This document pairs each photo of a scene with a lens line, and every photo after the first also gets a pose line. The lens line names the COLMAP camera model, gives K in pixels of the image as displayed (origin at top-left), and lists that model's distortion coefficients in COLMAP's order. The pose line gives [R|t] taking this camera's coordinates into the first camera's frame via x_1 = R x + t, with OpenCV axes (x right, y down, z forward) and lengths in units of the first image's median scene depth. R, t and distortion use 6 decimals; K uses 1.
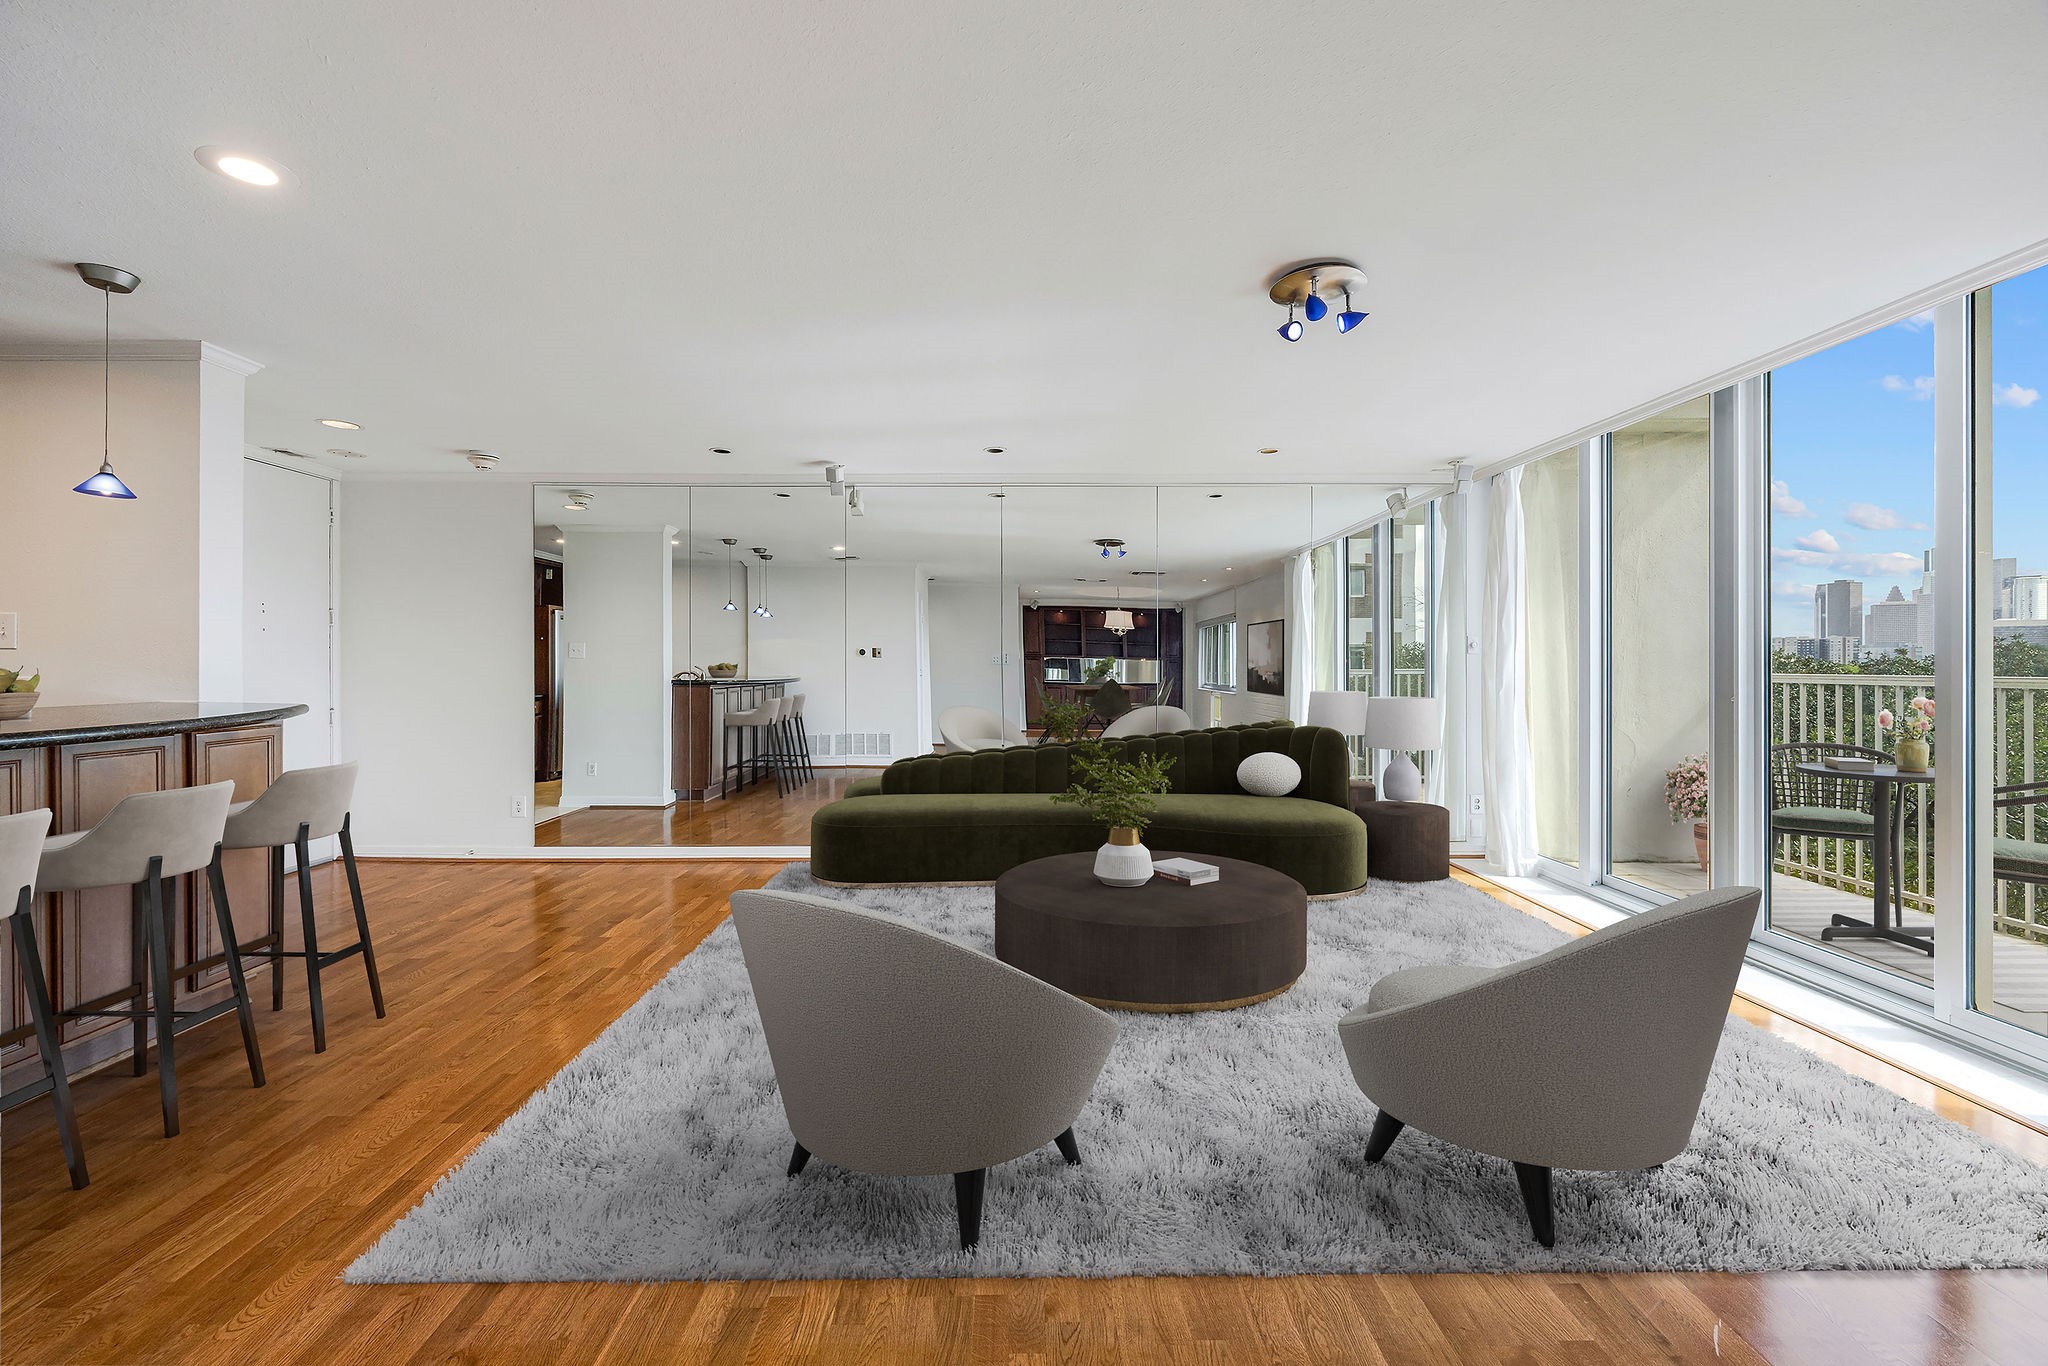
lens RADIAL K [[818.6, 0, 1017.3], [0, 818.6, 666.6], [0, 0, 1]] dist [-0.000600, -0.000380]
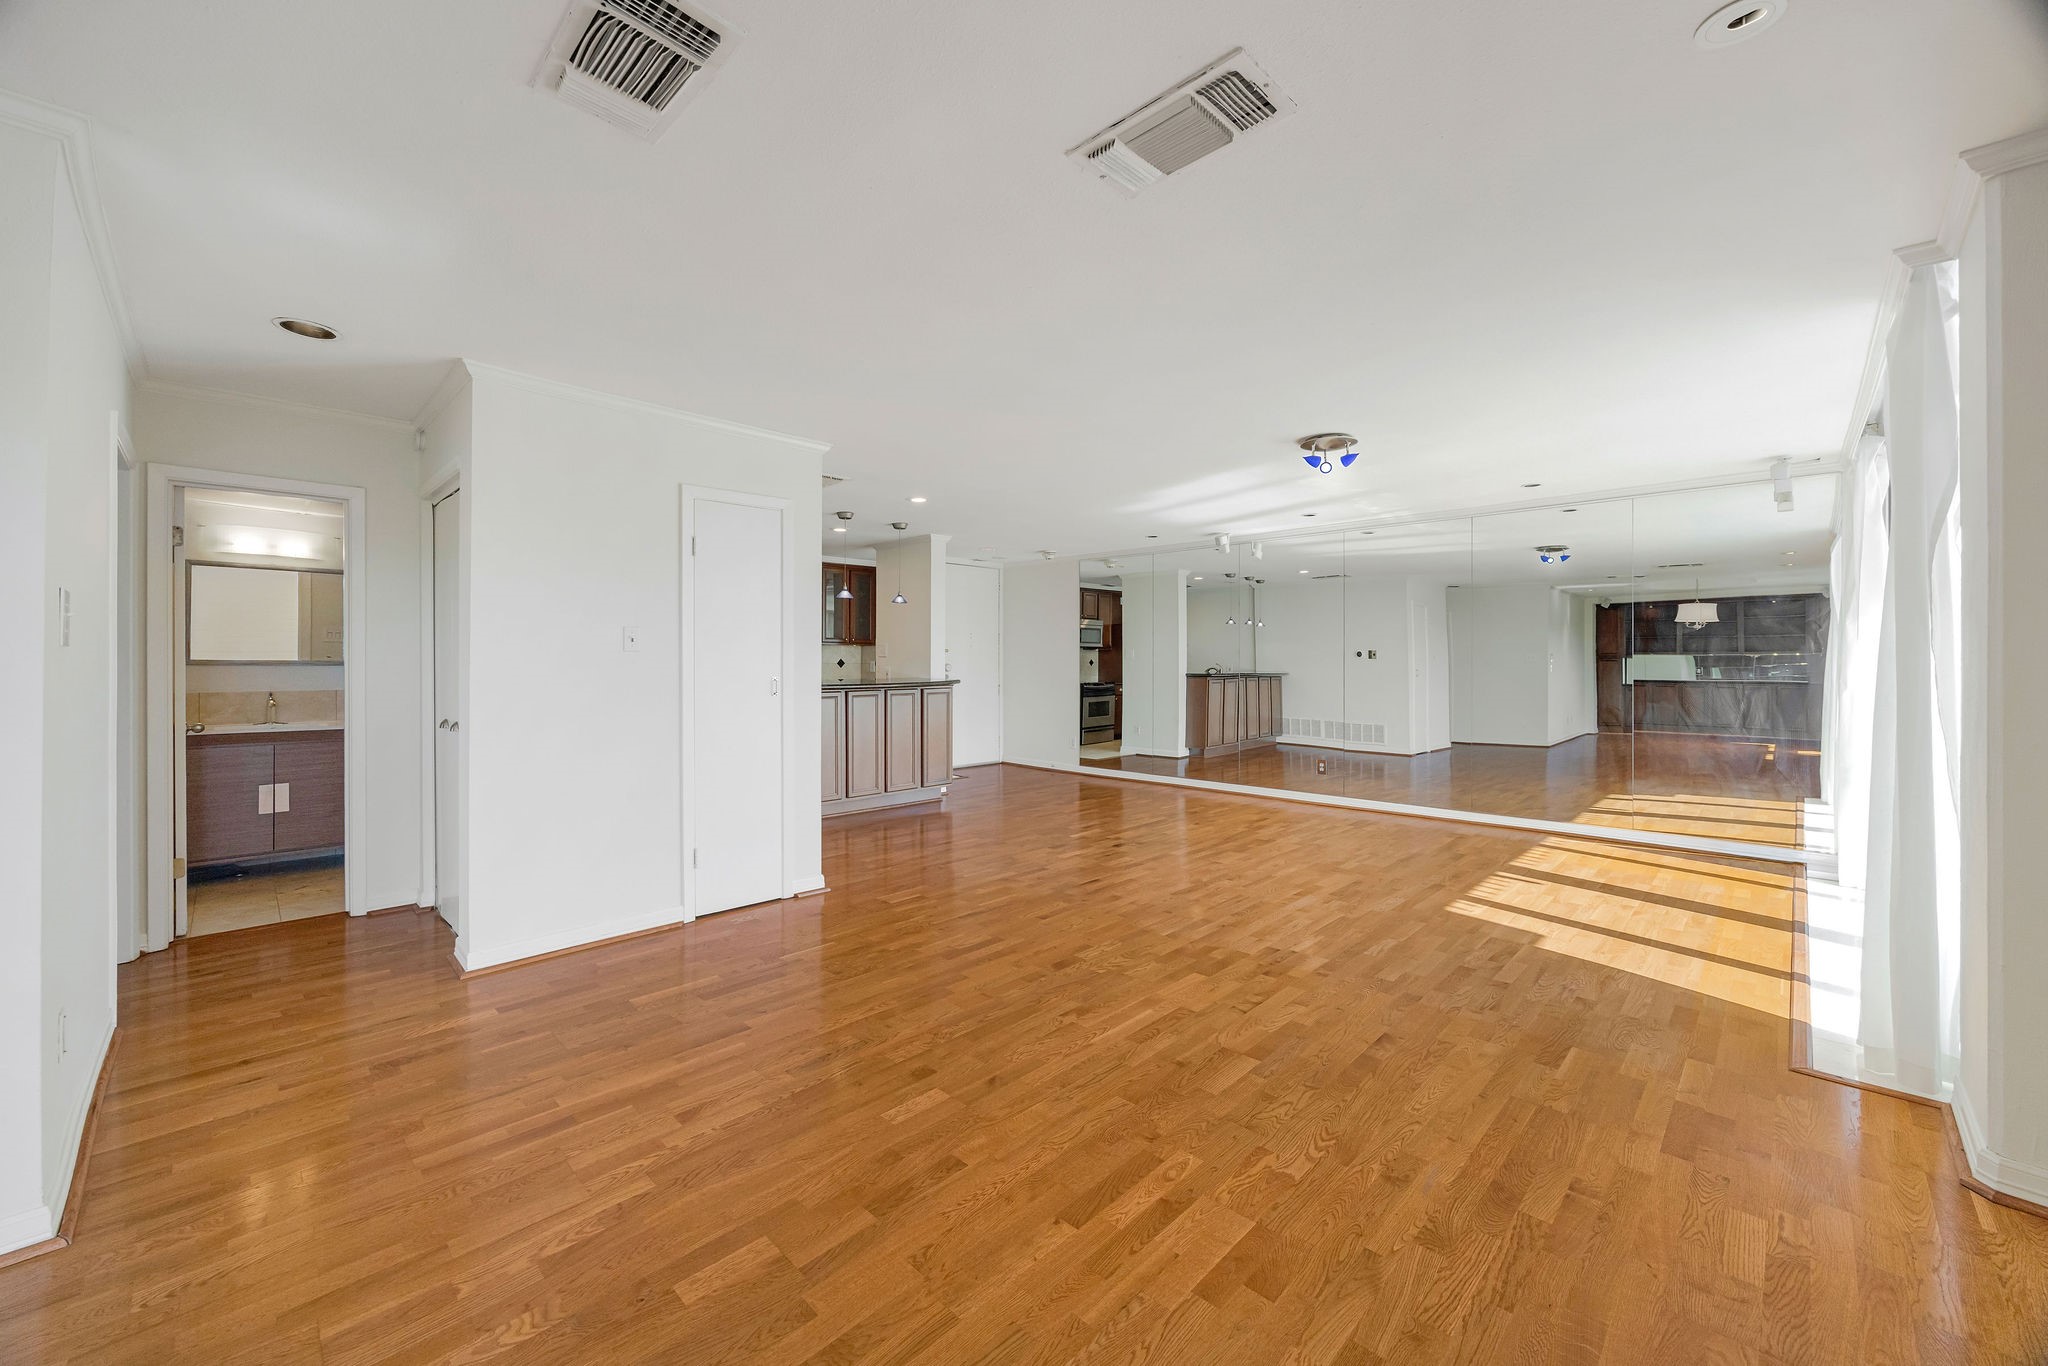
lens RADIAL K [[818.6, 0, 1017.3], [0, 818.6, 666.6], [0, 0, 1]] dist [-0.000600, -0.000380]
pose [[0.705674, 0.002969, -0.708530, 0.674571], [-0.003975, 0.999992, 0.000231, 0.004595], [0.708526, 0.002653, 0.705680, -0.404804]]
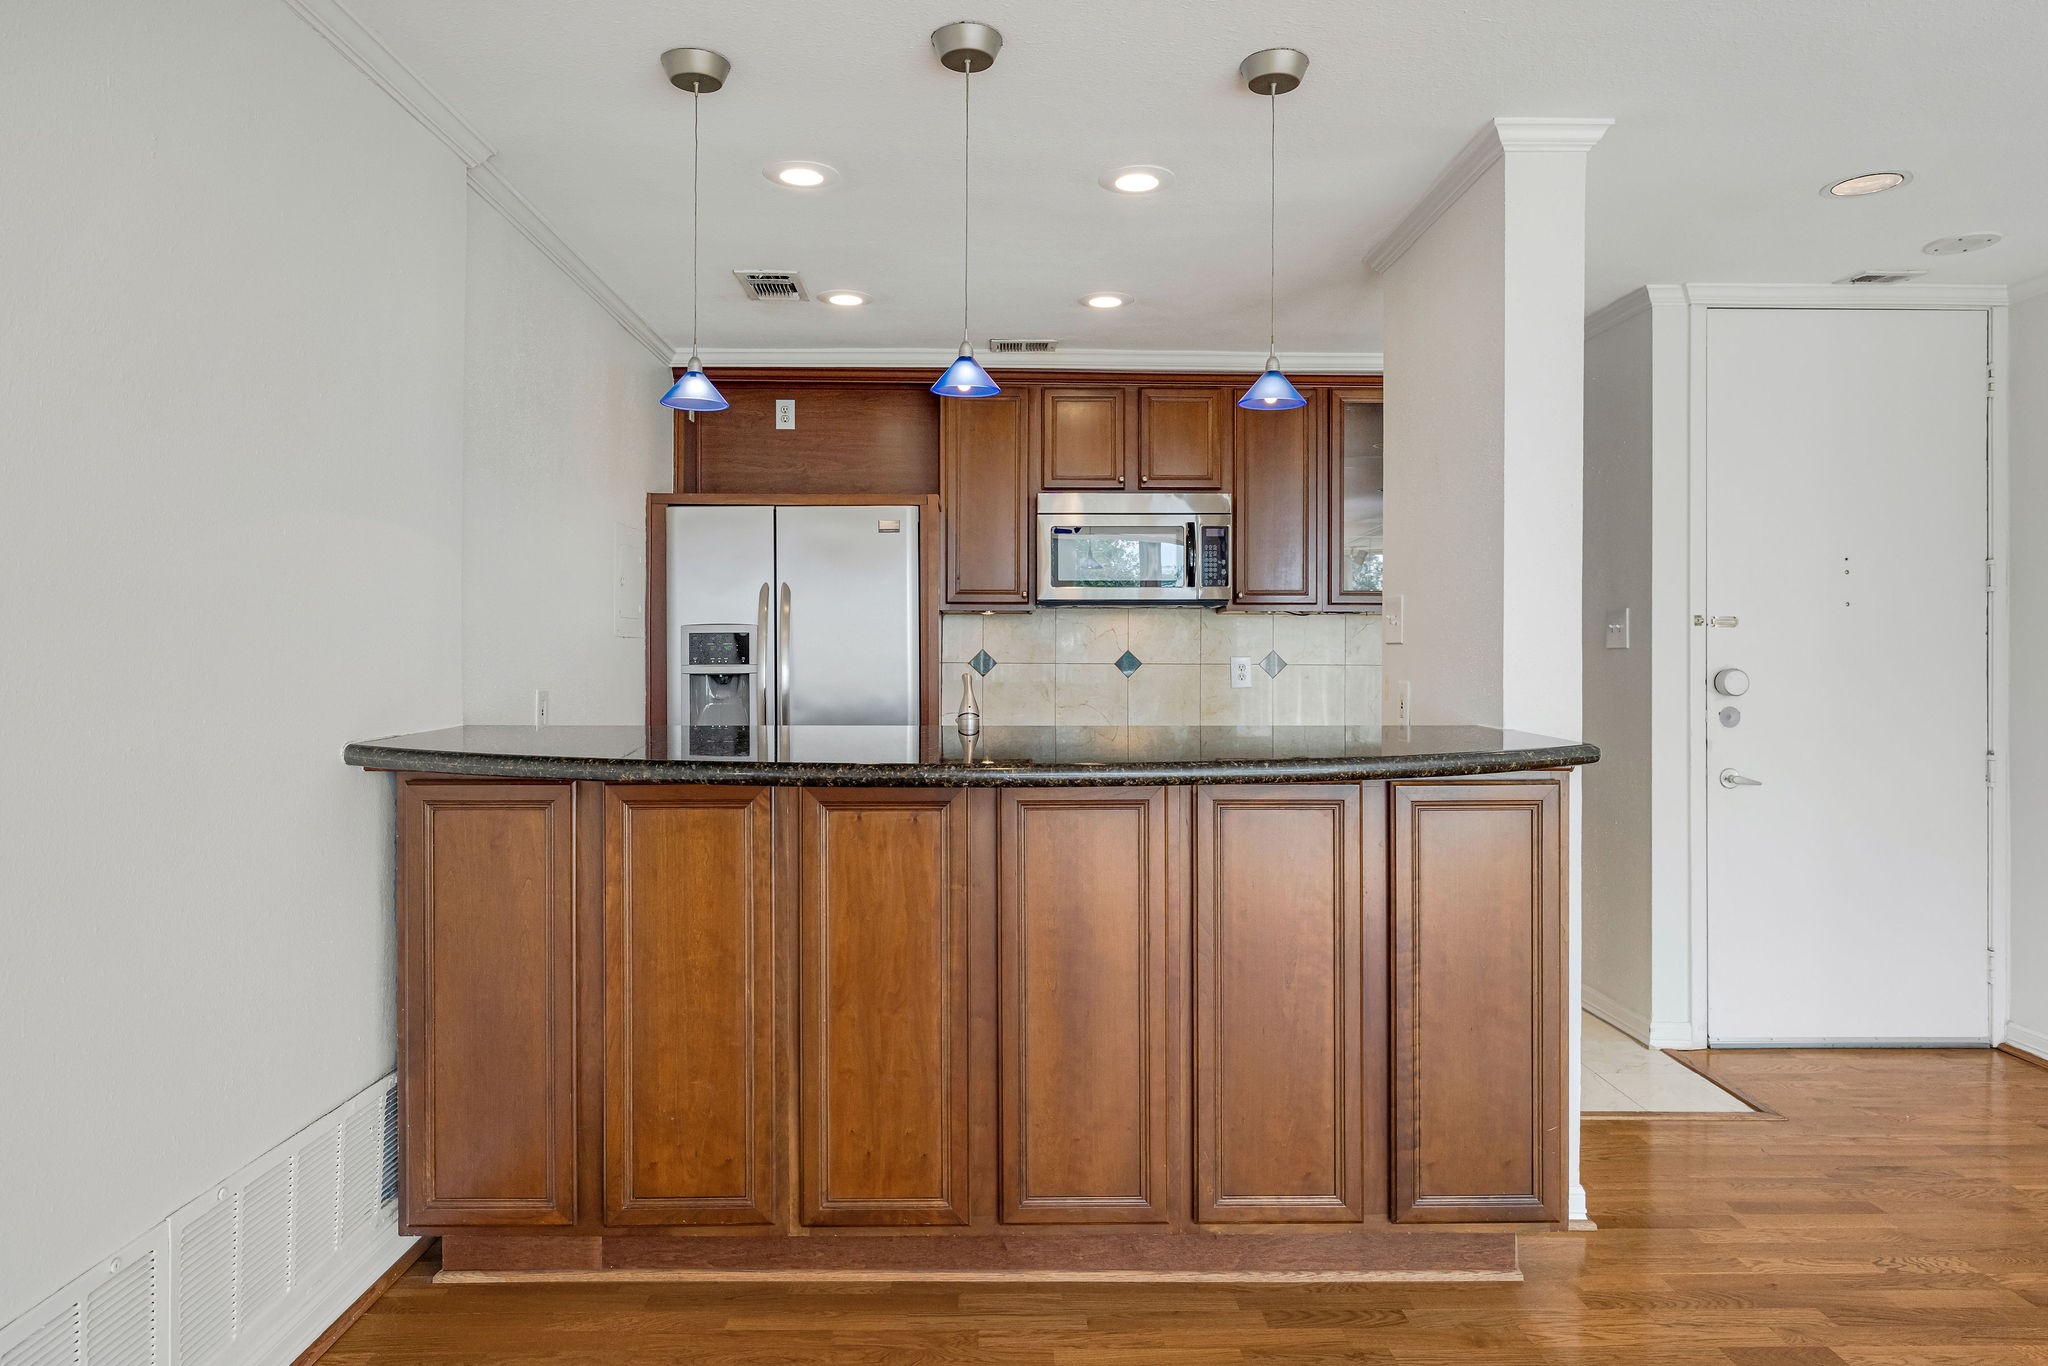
lens RADIAL K [[1236.1, 0, 1027.4], [0, 1236.1, 662.4], [0, 0, 1]] dist [-0.003332, 0.000836]
pose [[0.001478, -0.004849, -0.999987, -0.075584], [-0.001378, 0.999987, -0.004851, -0.000266], [0.999998, 0.001385, 0.001471, 0.464269]]
